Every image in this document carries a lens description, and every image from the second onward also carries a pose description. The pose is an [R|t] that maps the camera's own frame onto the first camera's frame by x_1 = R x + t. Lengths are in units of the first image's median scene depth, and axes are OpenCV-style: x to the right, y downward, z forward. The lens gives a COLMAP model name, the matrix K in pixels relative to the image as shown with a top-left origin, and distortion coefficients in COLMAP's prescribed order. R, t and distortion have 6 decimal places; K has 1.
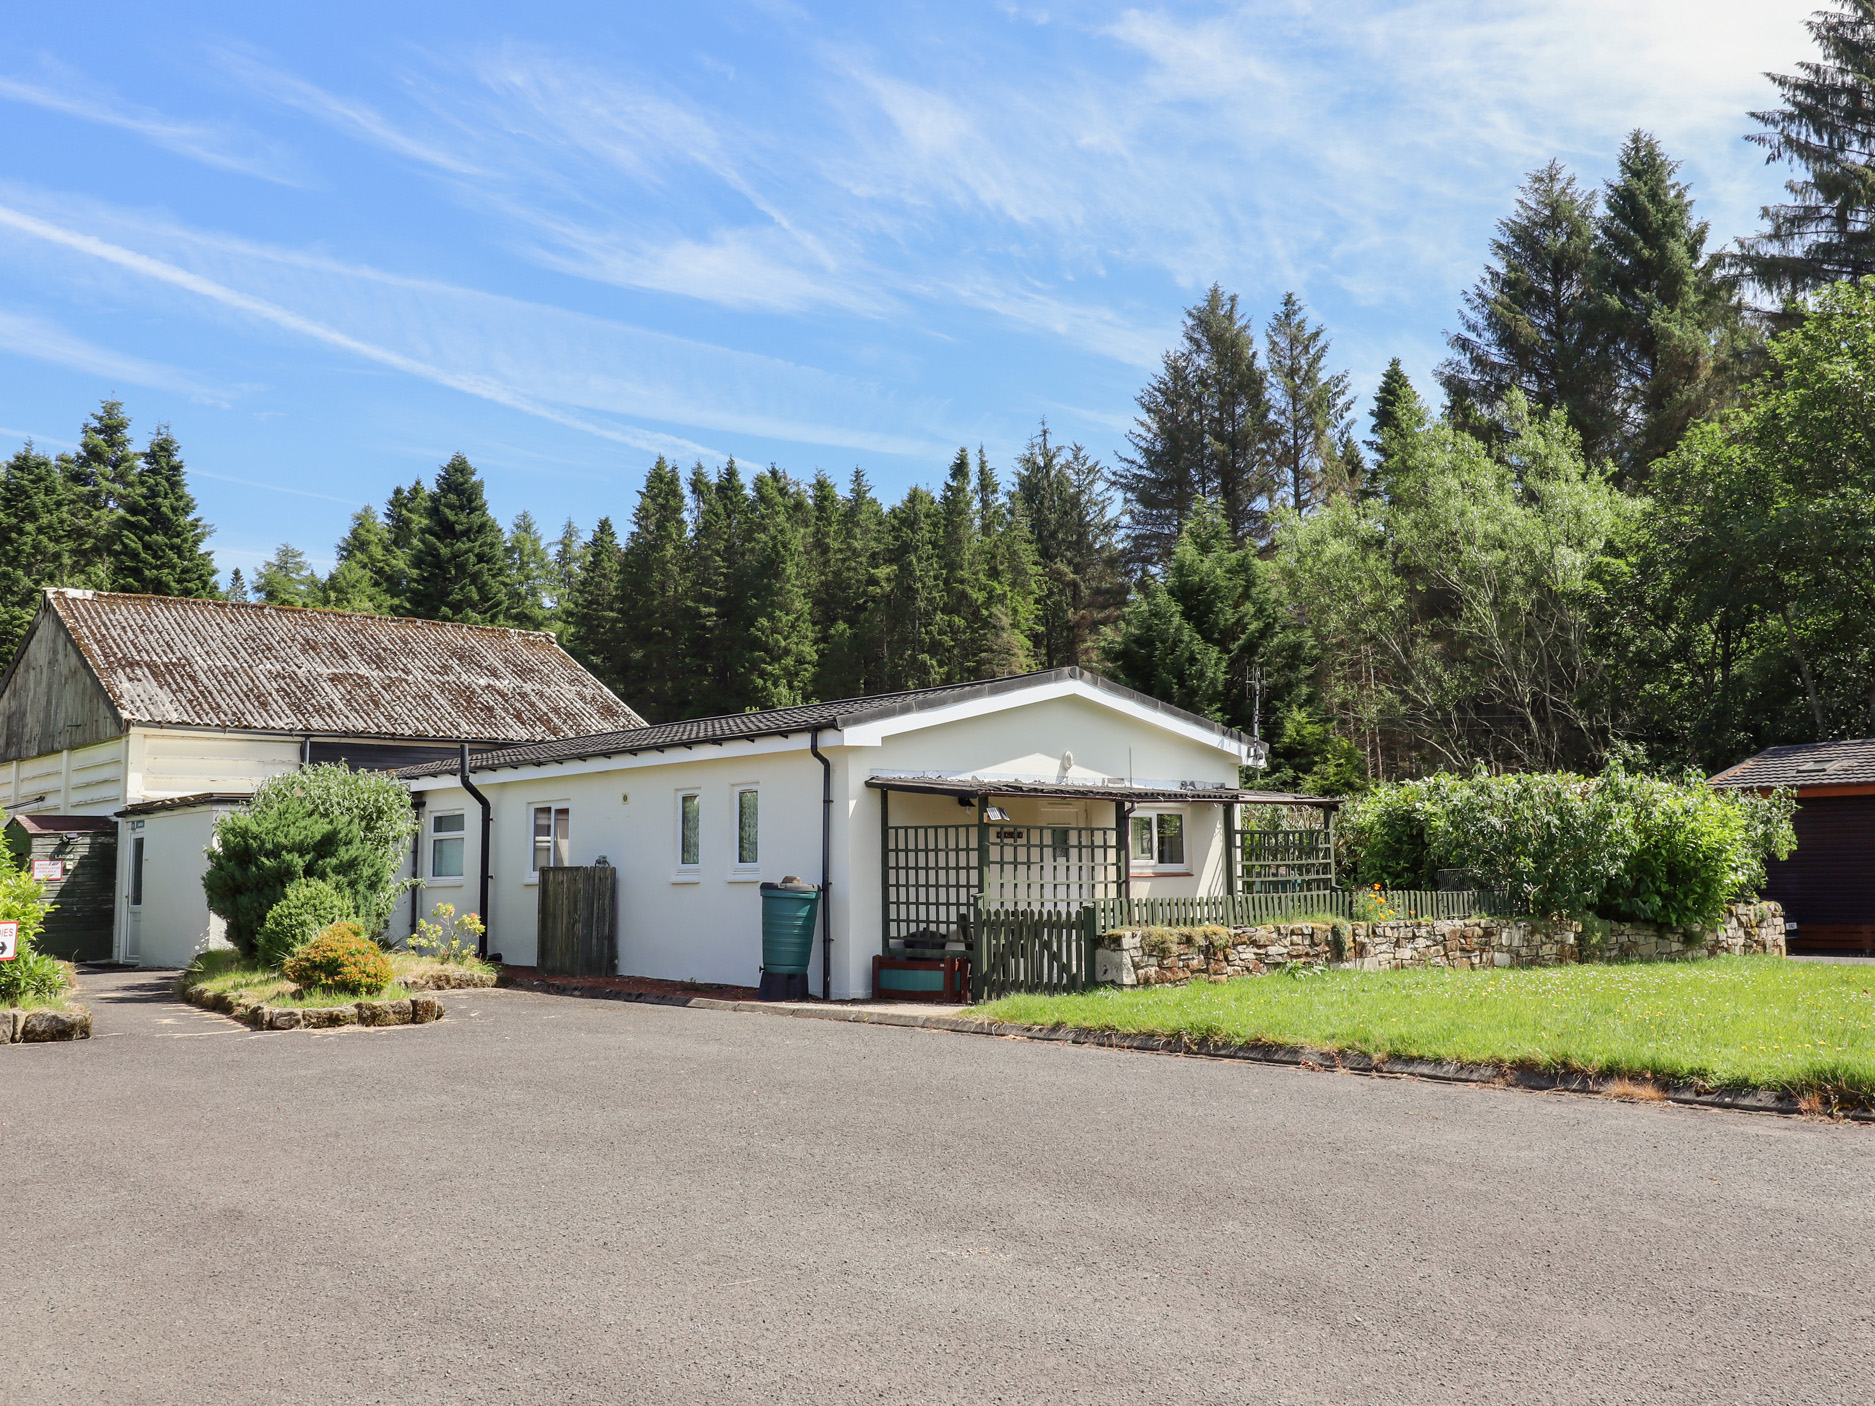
lens RADIAL K [[1703.8, 0, 937.5], [0, 1703.8, 703.0], [0, 0, 1]] dist [0.011101, -0.007002]
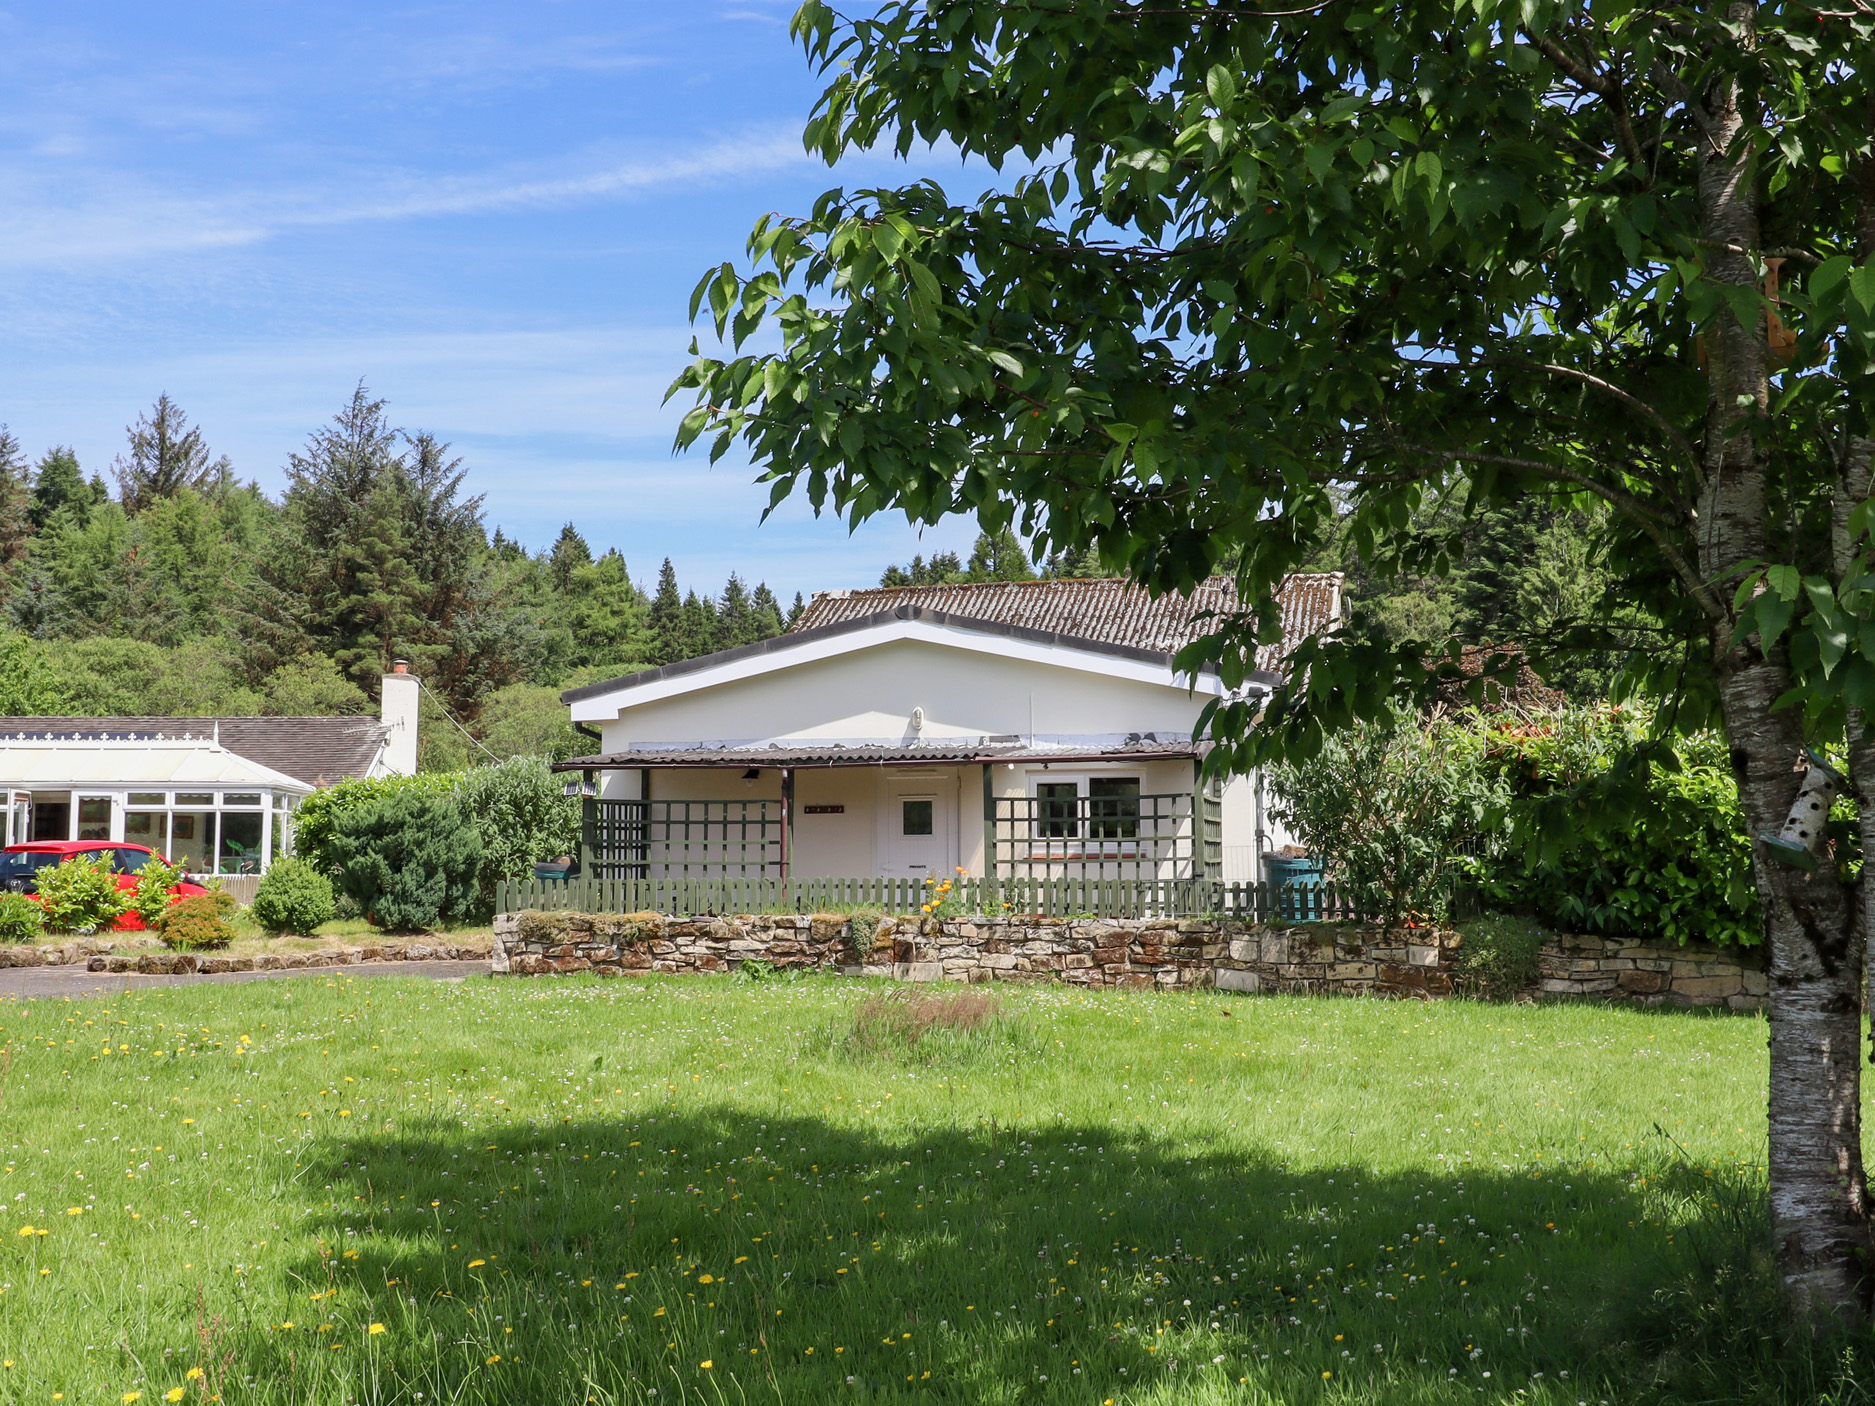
lens RADIAL K [[2131.7, 0, 937.5], [0, 2131.7, 703.0], [0, 0, 1]] dist [0.024005, -0.006445]
pose [[0.586606, -0.056999, -0.807864, 0.235654], [0.076920, 0.996932, -0.014485, 0.010738], [0.806211, -0.053644, 0.589190, 0.101341]]
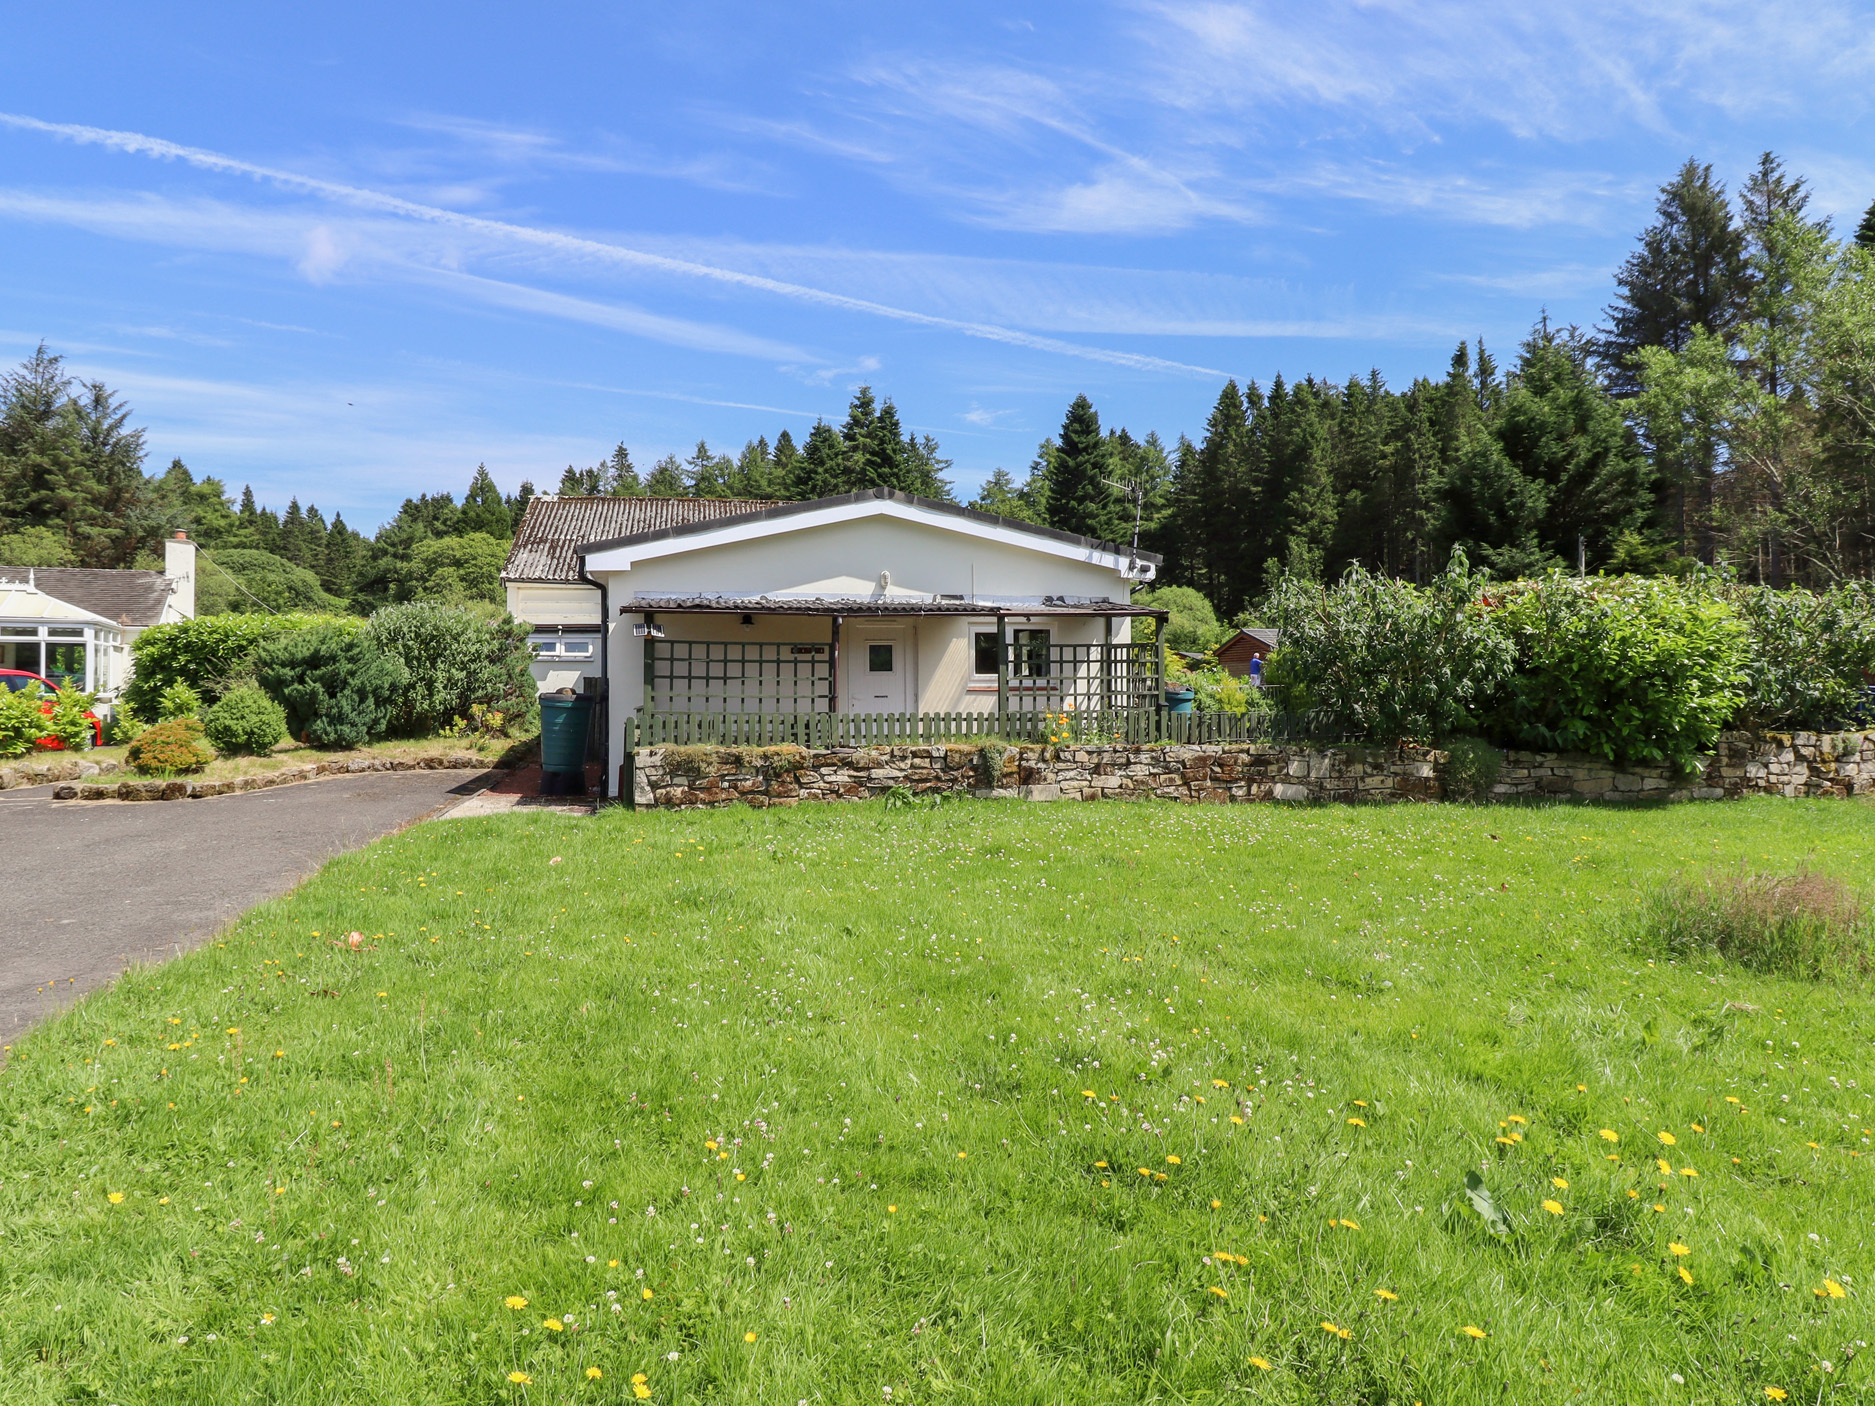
lens RADIAL K [[1114.1, 0, 900.7], [0, 1114.1, 693.2], [0, 0, 1]] dist [0.007127, -0.020450]
pose [[0.865753, 0.013379, -0.500293, 0.109008], [0.043279, 0.993896, 0.101474, 0.008805], [0.498597, -0.109504, 0.859890, 0.105296]]
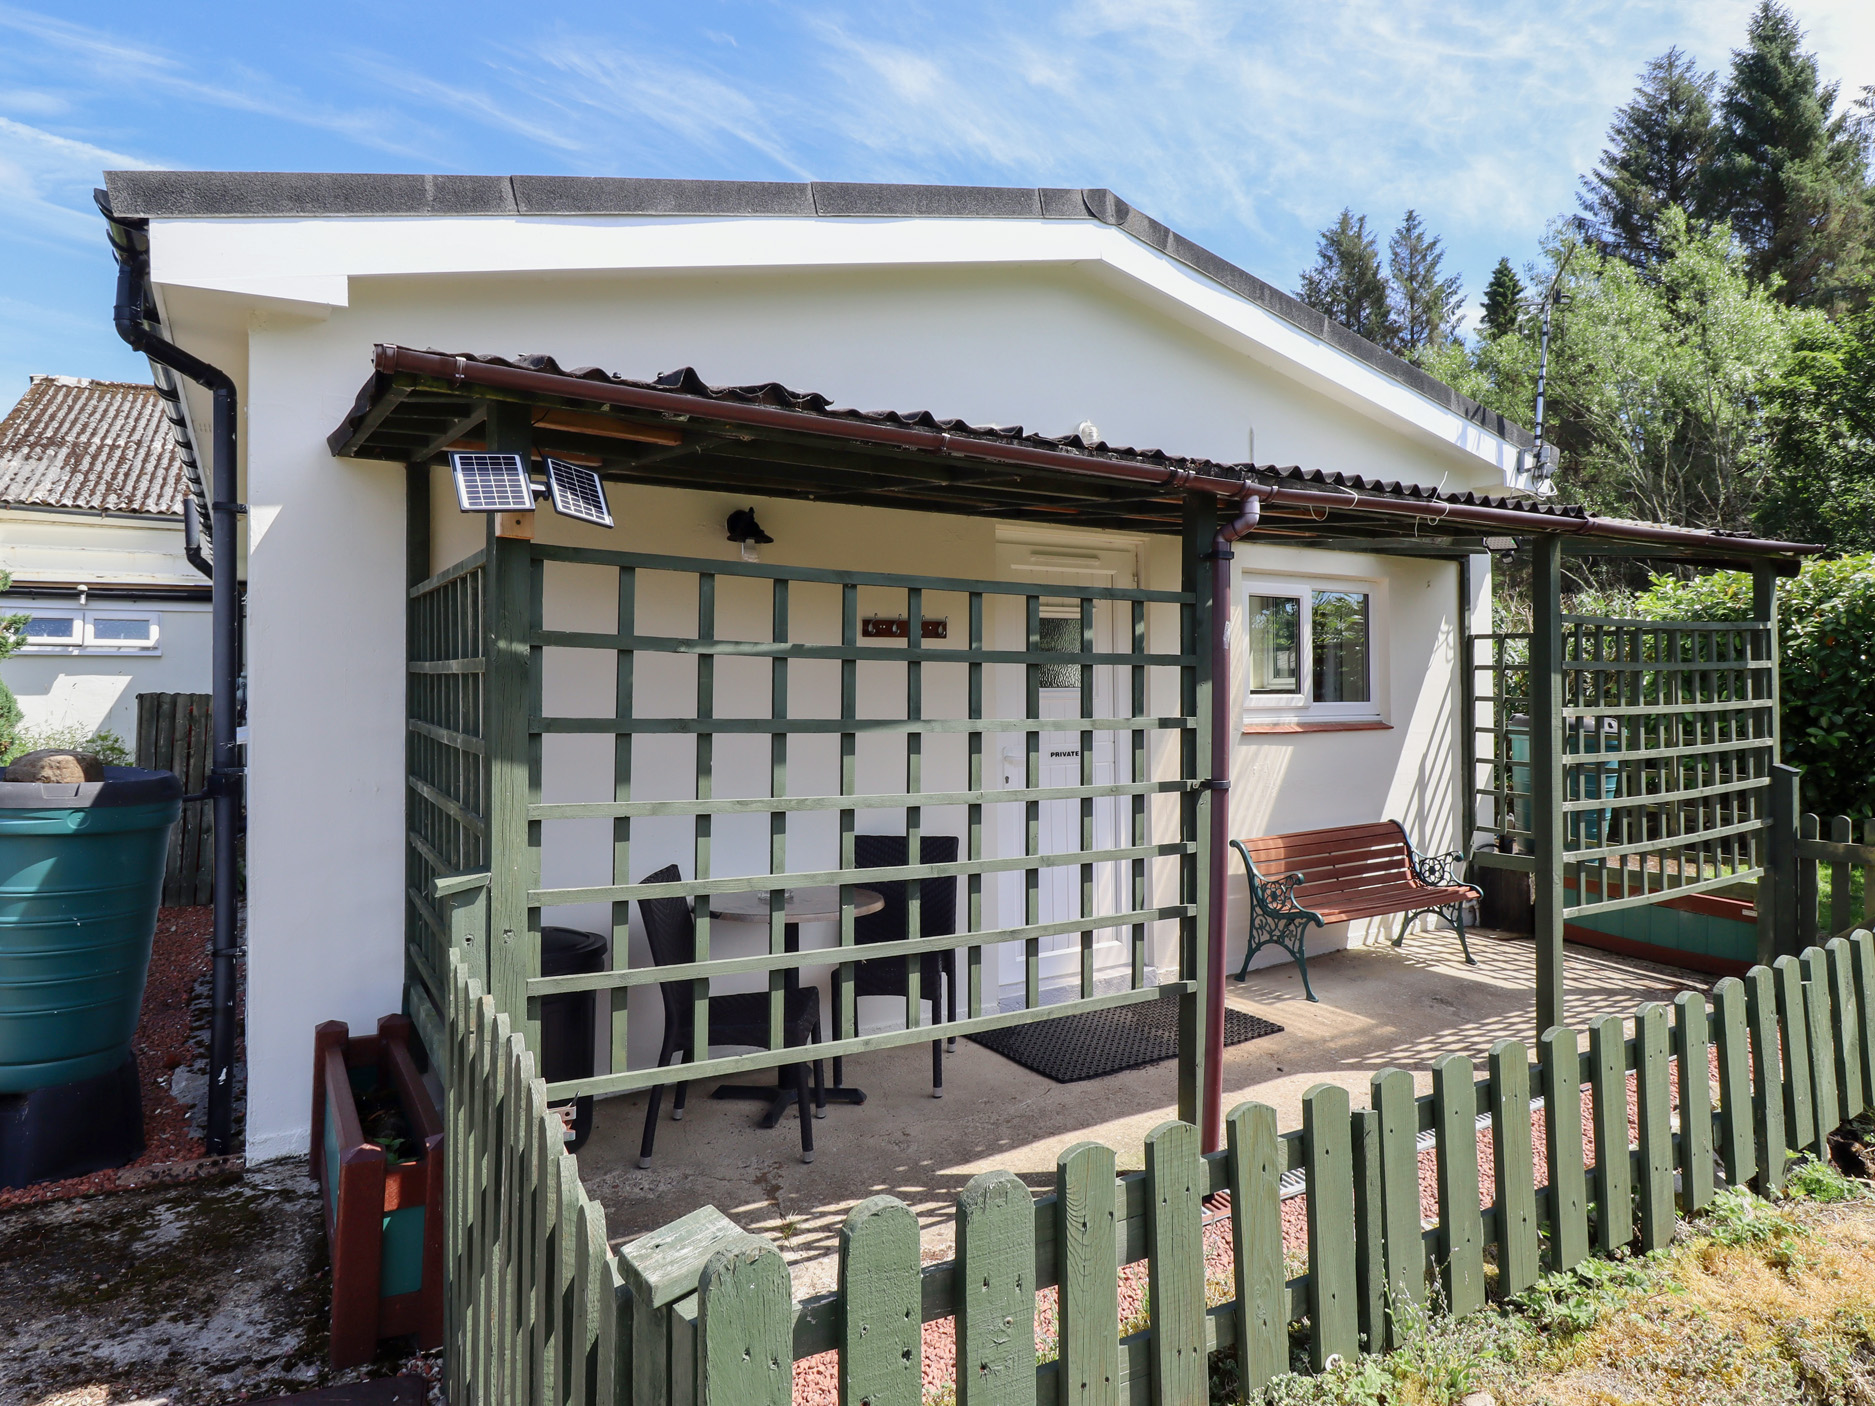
lens RADIAL K [[1106.1, 0, 946.9], [0, 1106.1, 680.2], [0, 0, 1]] dist [0.003297, -0.013374]
pose [[0.985755, 0.009332, -0.167931, 0.022590], [0.006970, 0.995335, 0.096223, 0.016170], [0.168045, -0.096023, 0.981091, 0.188770]]
